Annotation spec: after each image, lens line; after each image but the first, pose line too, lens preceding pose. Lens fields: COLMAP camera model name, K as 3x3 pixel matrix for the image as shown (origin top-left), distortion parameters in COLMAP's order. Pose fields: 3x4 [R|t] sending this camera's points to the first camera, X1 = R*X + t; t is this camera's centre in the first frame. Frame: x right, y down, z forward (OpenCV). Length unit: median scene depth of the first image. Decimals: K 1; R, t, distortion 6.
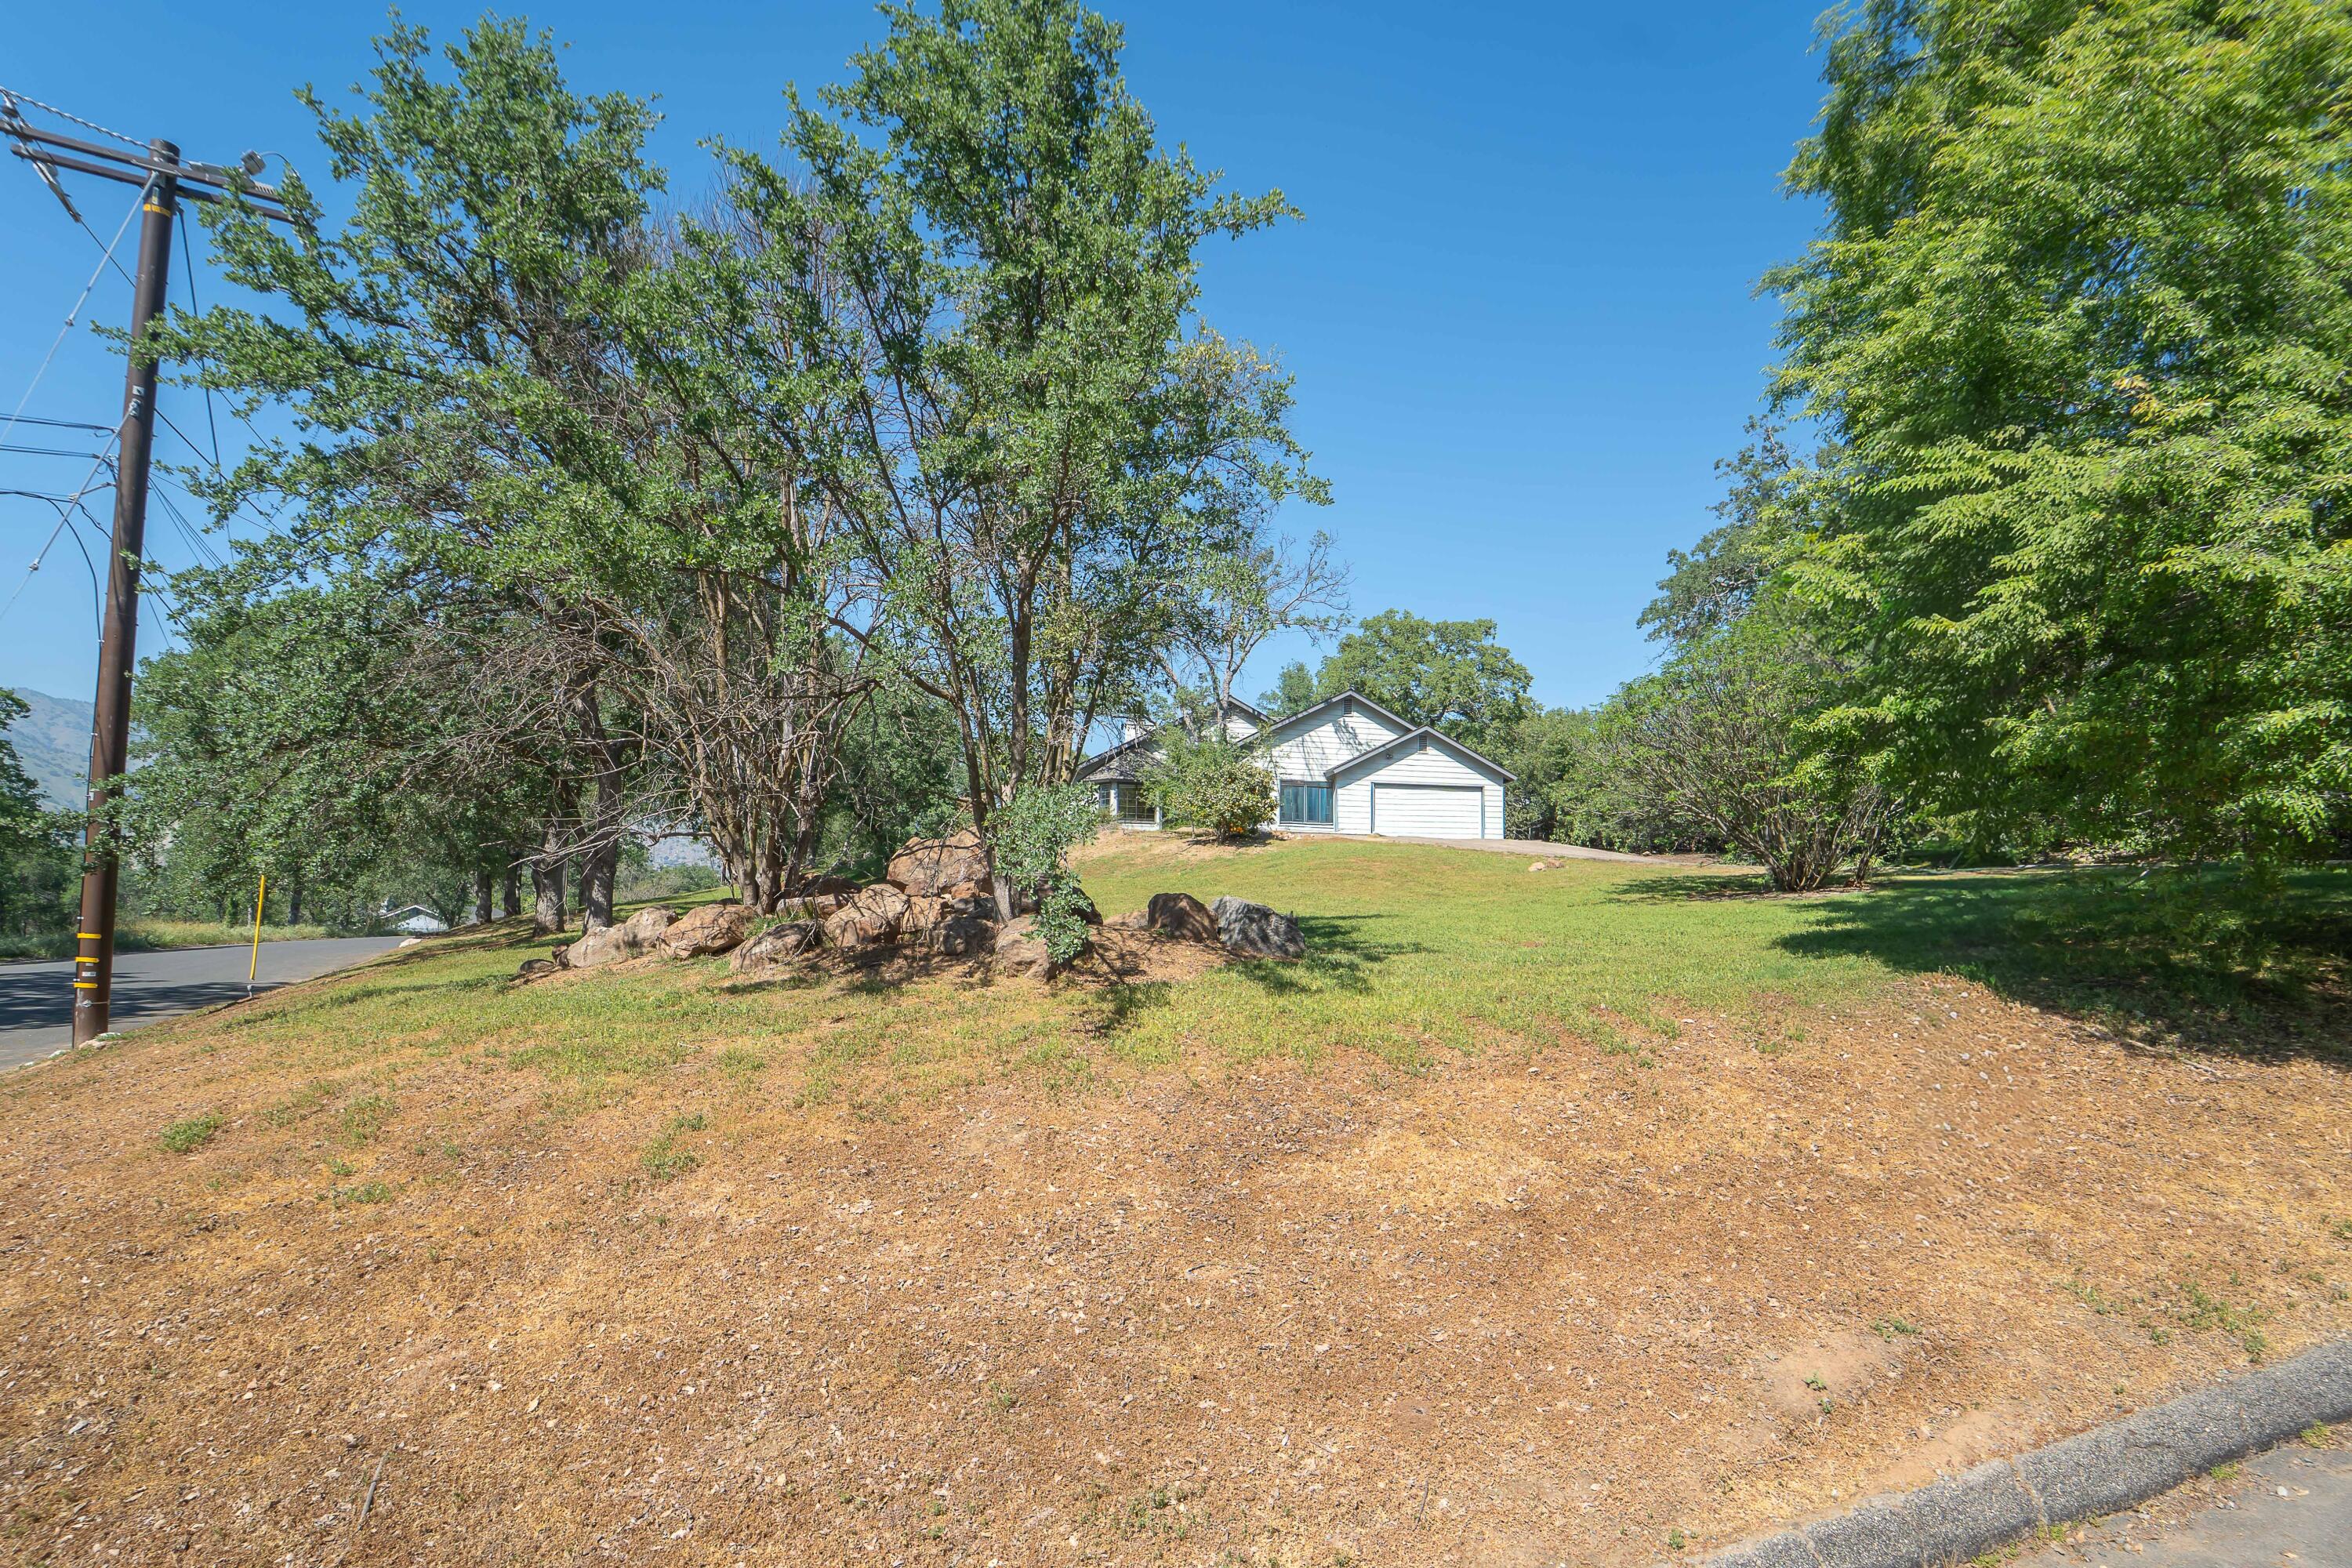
lens RADIAL K [[959.0, 0, 1173.8], [0, 959.0, 789.2], [0, 0, 1]] dist [-0.019757, 0.000902]
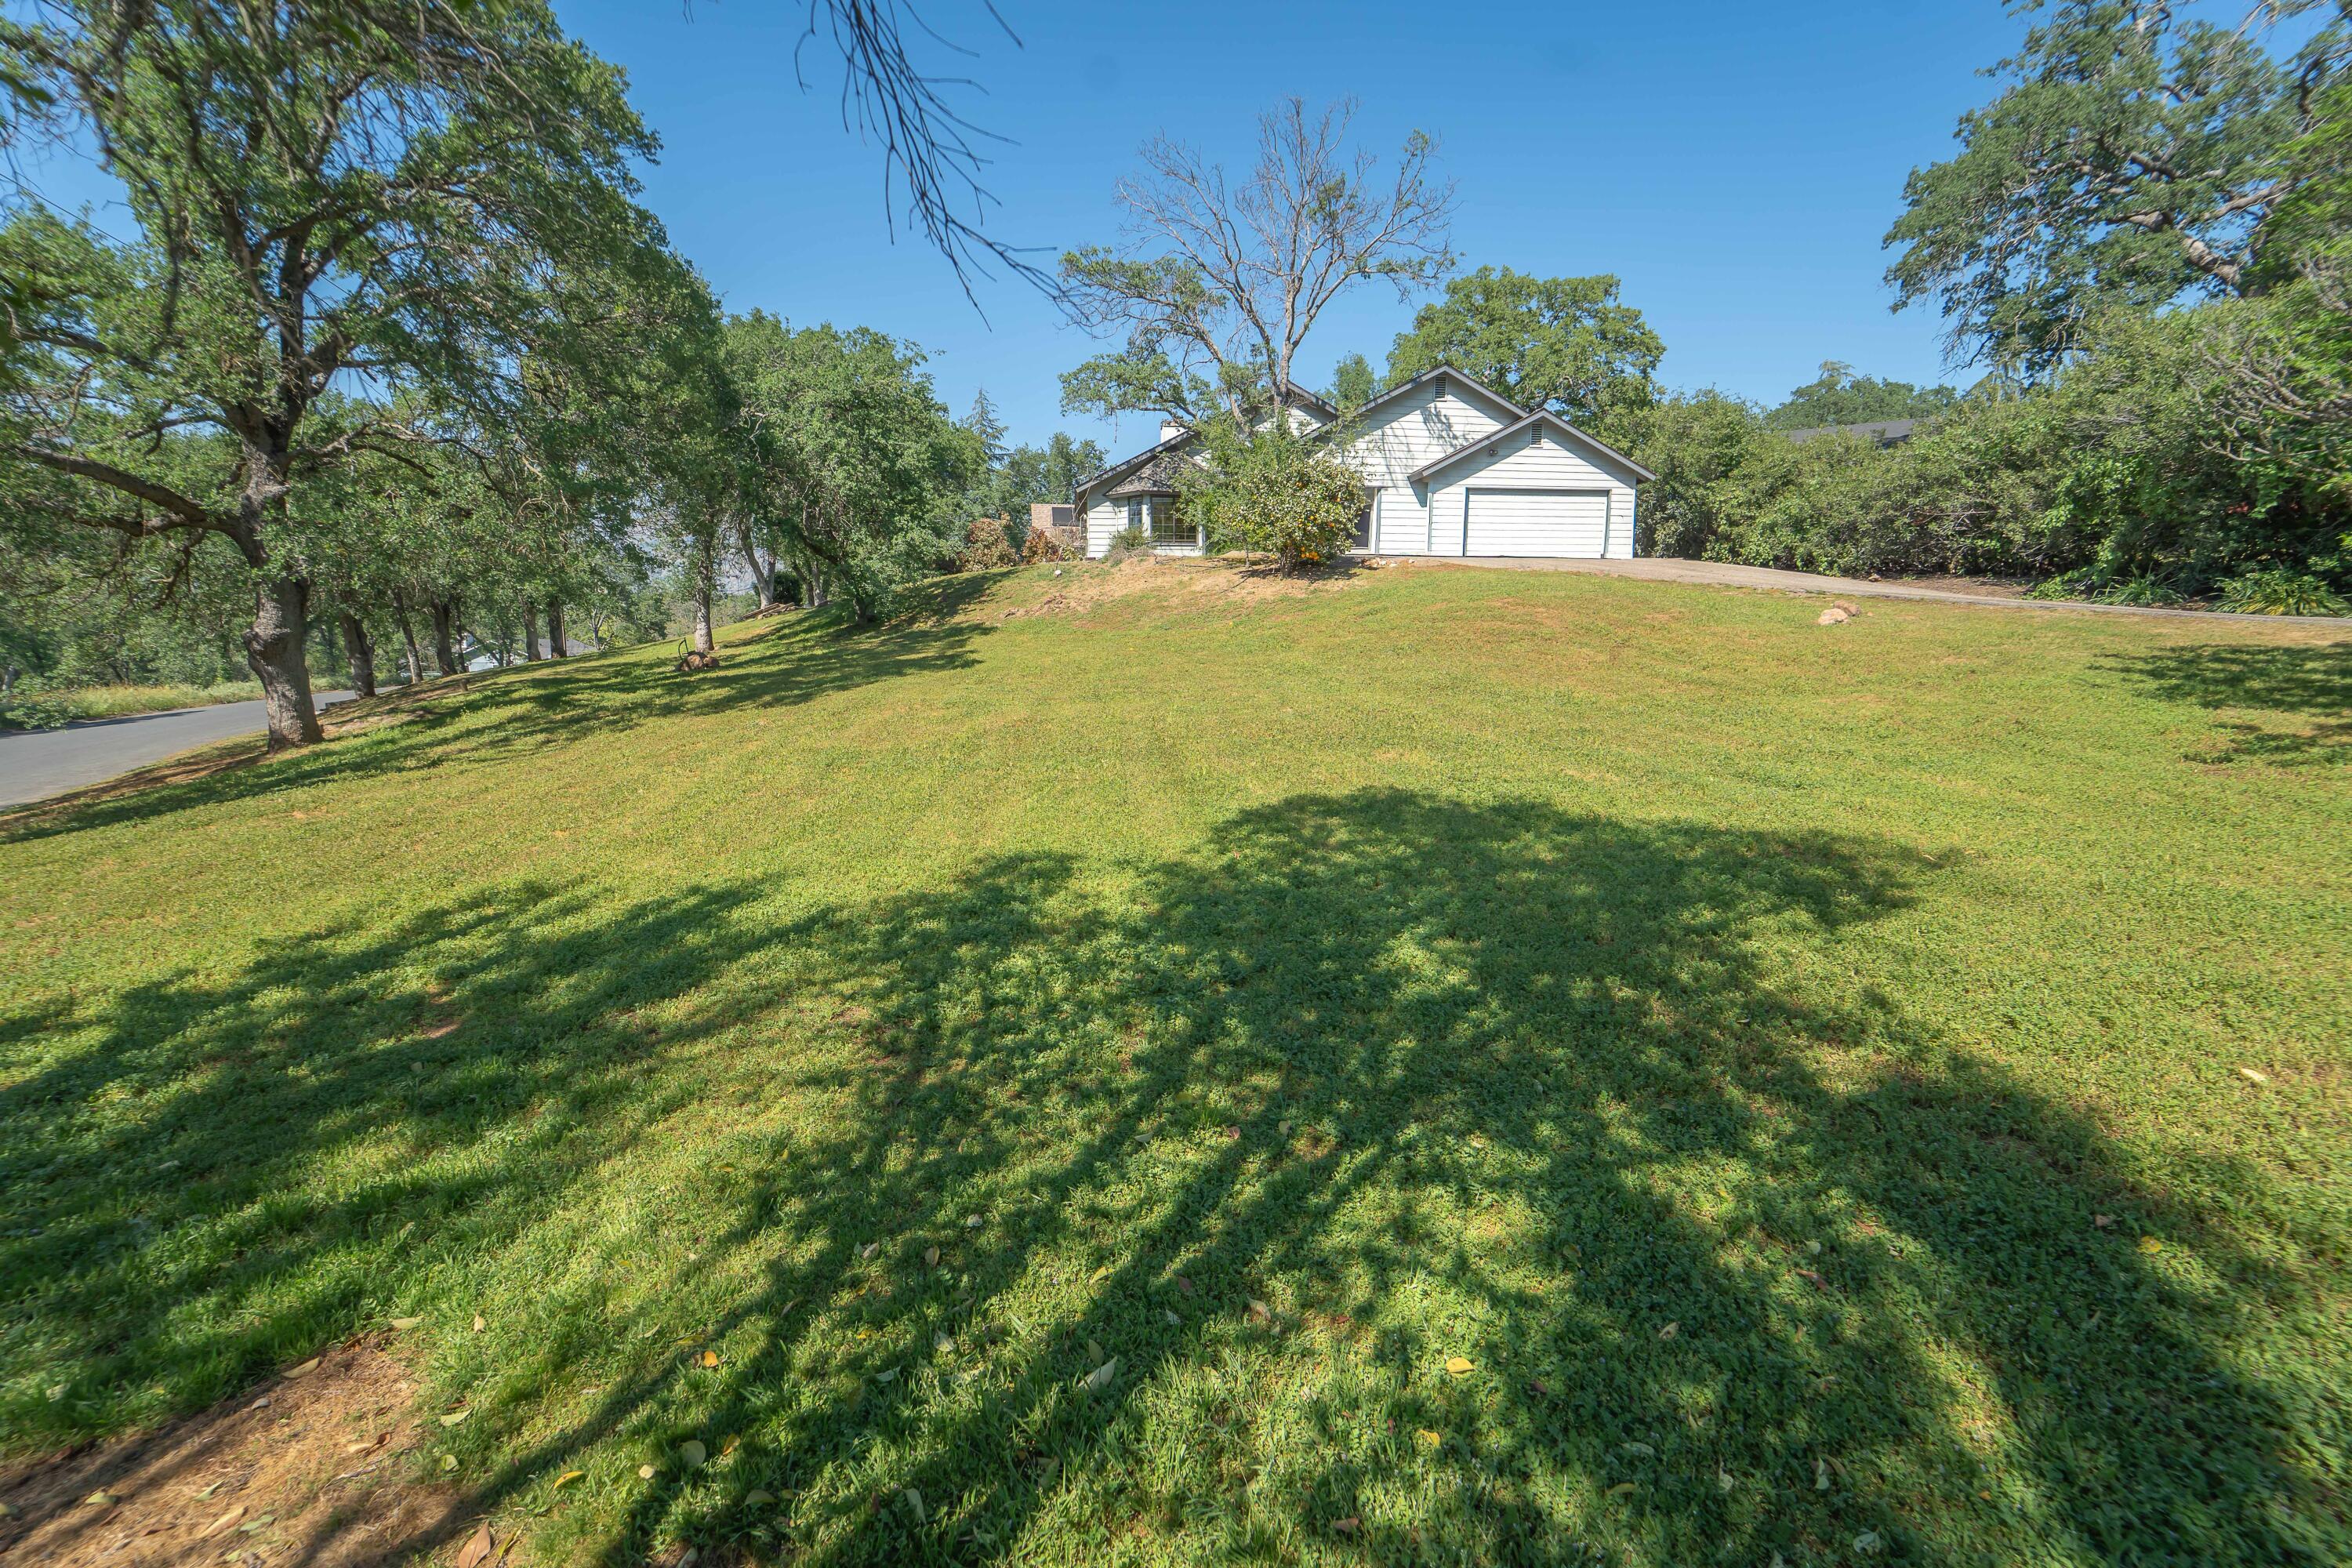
lens RADIAL K [[959.0, 0, 1171.3], [0, 959.0, 775.5], [0, 0, 1]] dist [-0.019757, 0.000902]
pose [[0.998611, -0.010664, -0.051606, -0.001640], [0.024261, 0.962388, 0.270594, 0.002655], [0.046779, -0.271470, 0.961309, 0.162050]]
